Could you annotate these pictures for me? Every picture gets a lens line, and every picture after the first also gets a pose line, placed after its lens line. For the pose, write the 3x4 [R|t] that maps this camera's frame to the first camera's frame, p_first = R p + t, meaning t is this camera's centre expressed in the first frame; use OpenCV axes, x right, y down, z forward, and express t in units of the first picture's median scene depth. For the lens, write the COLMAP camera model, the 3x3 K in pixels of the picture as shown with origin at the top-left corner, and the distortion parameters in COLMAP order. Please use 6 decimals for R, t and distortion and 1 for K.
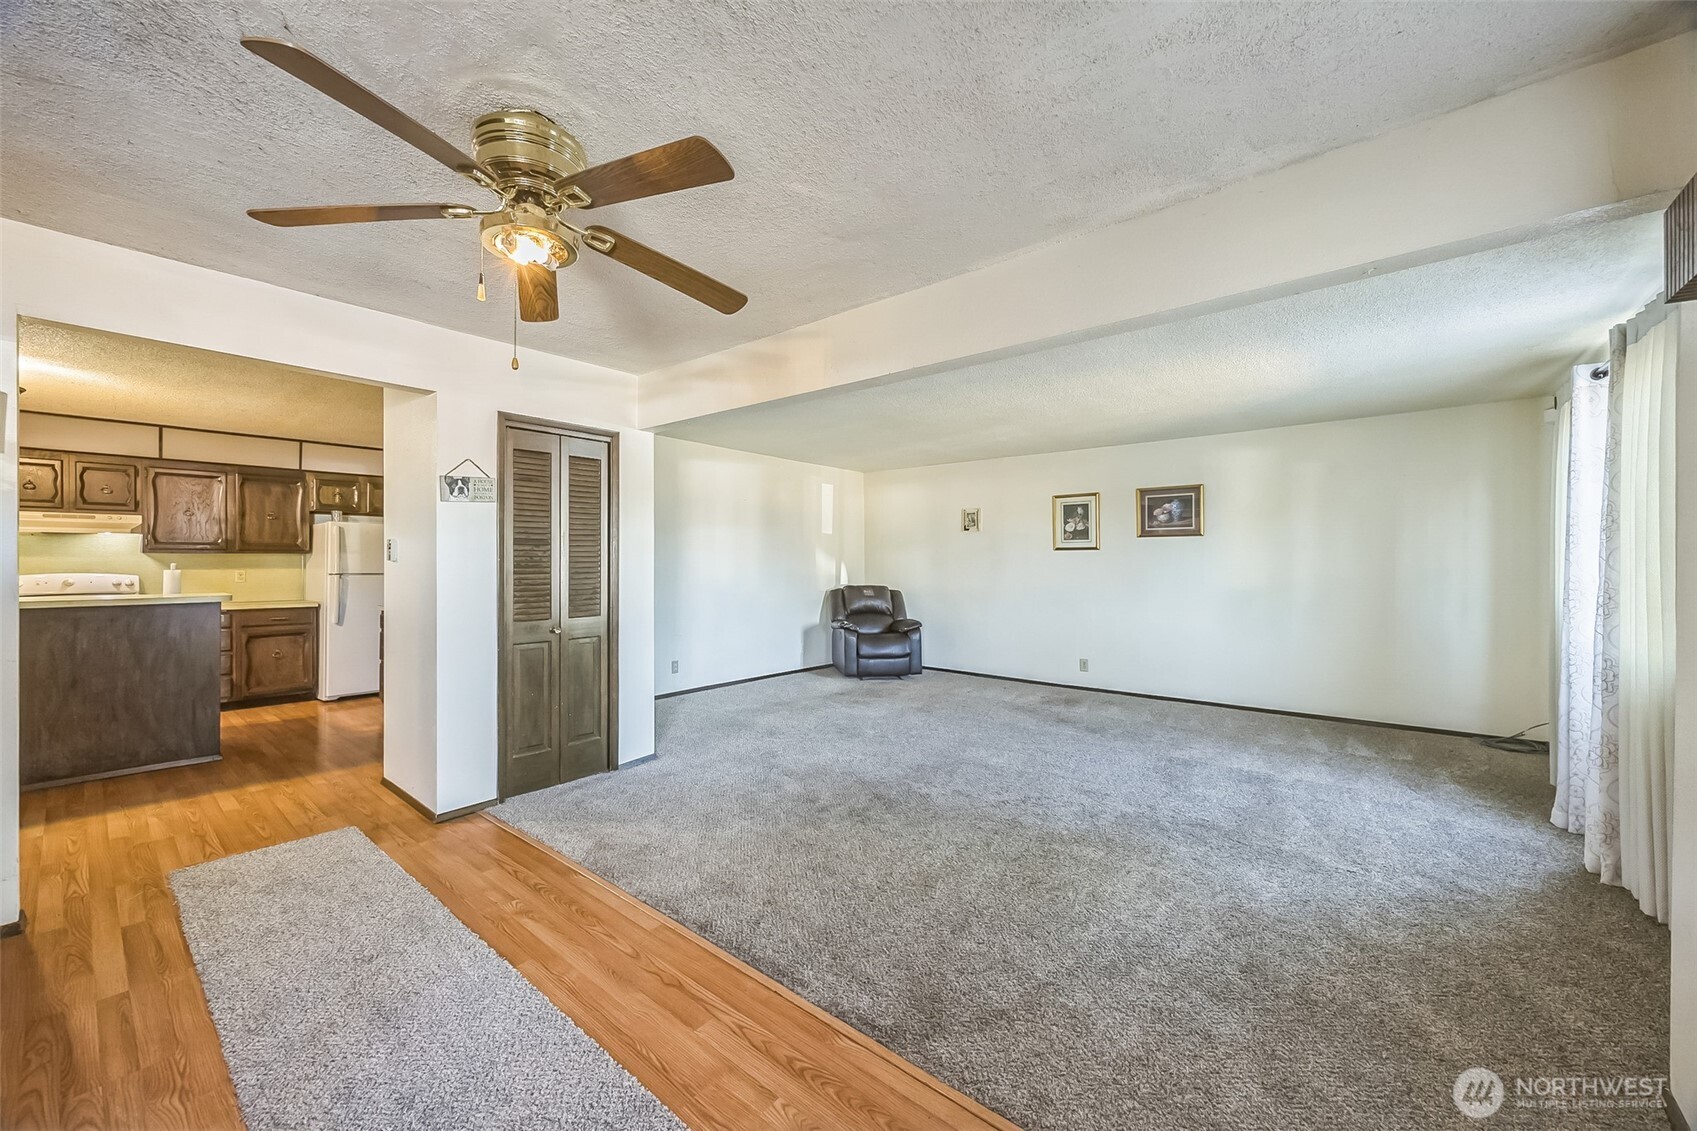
lens RADIAL K [[652.3, 0, 853.6], [0, 652.3, 563.5], [0, 0, 1]] dist [-0.012232, -0.000209]
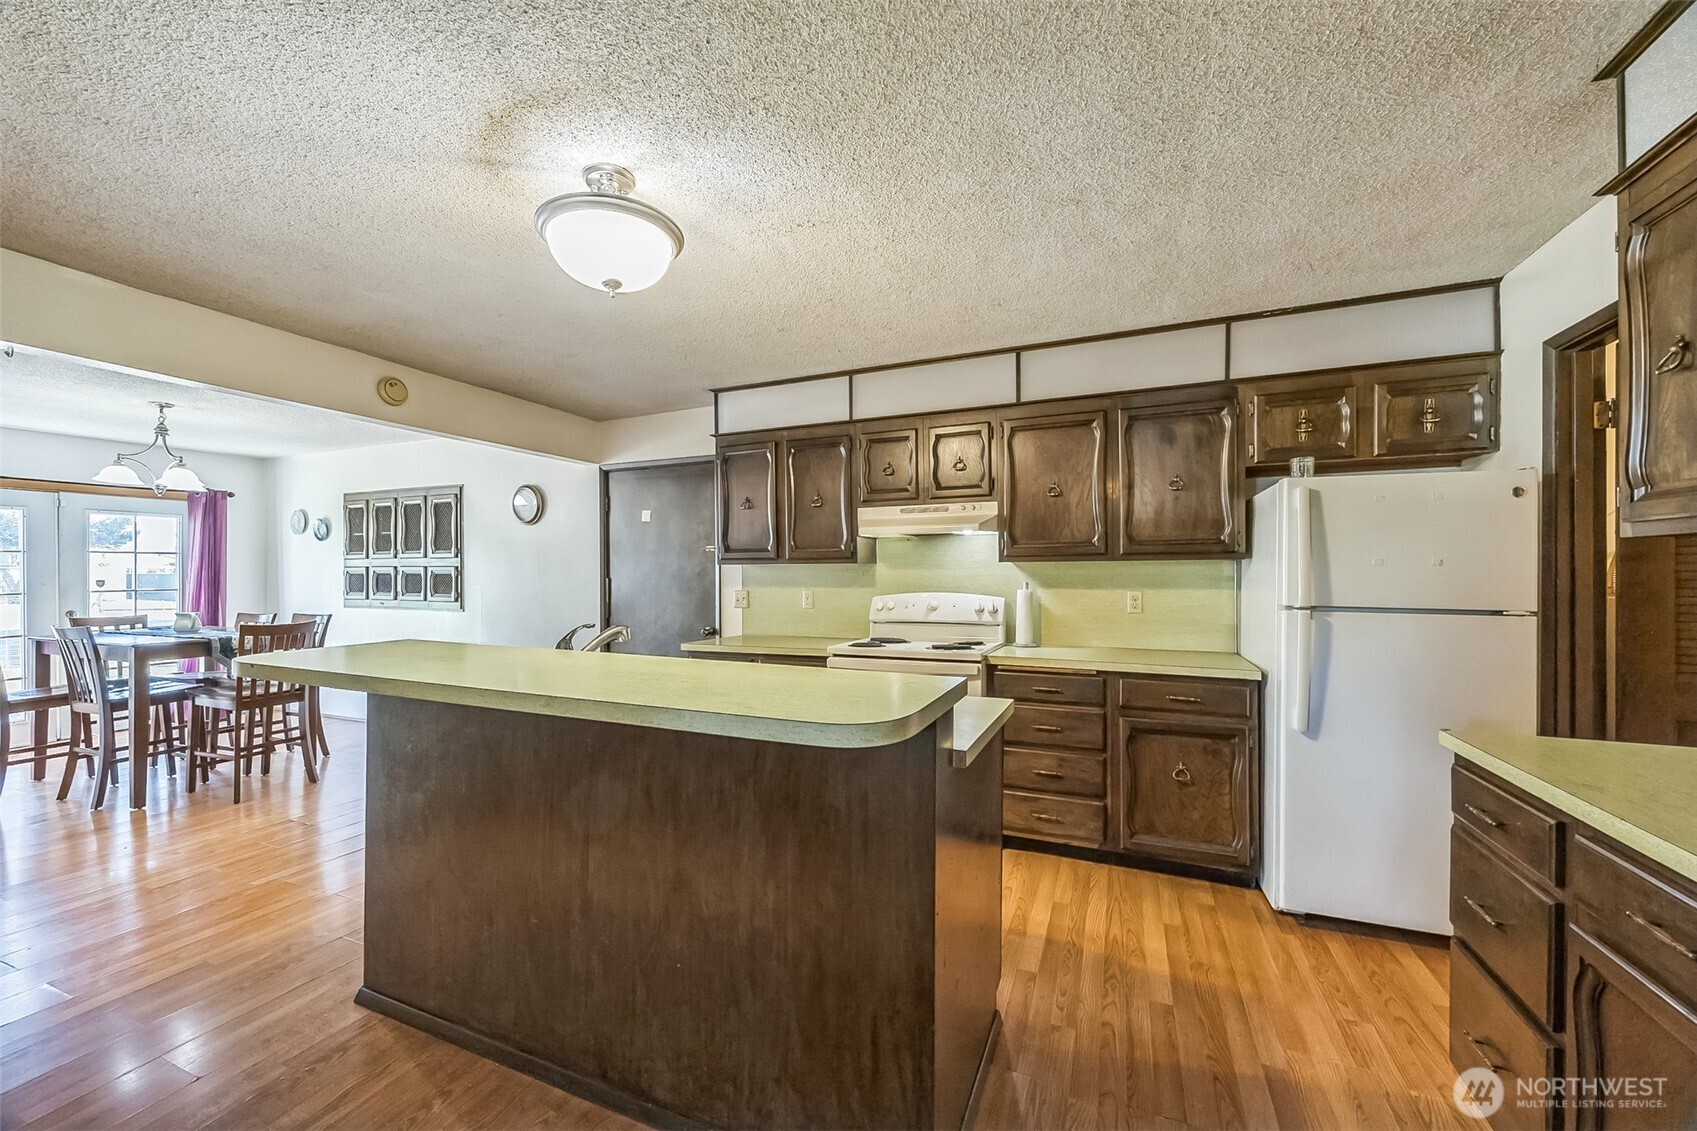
lens RADIAL K [[652.3, 0, 851.1], [0, 652.3, 571.6], [0, 0, 1]] dist [-0.012232, -0.000209]
pose [[0.291650, -0.003059, -0.956520, -0.506585], [-0.000702, 0.999994, -0.003412, -0.004501], [0.956525, 0.001667, 0.291647, 0.627013]]
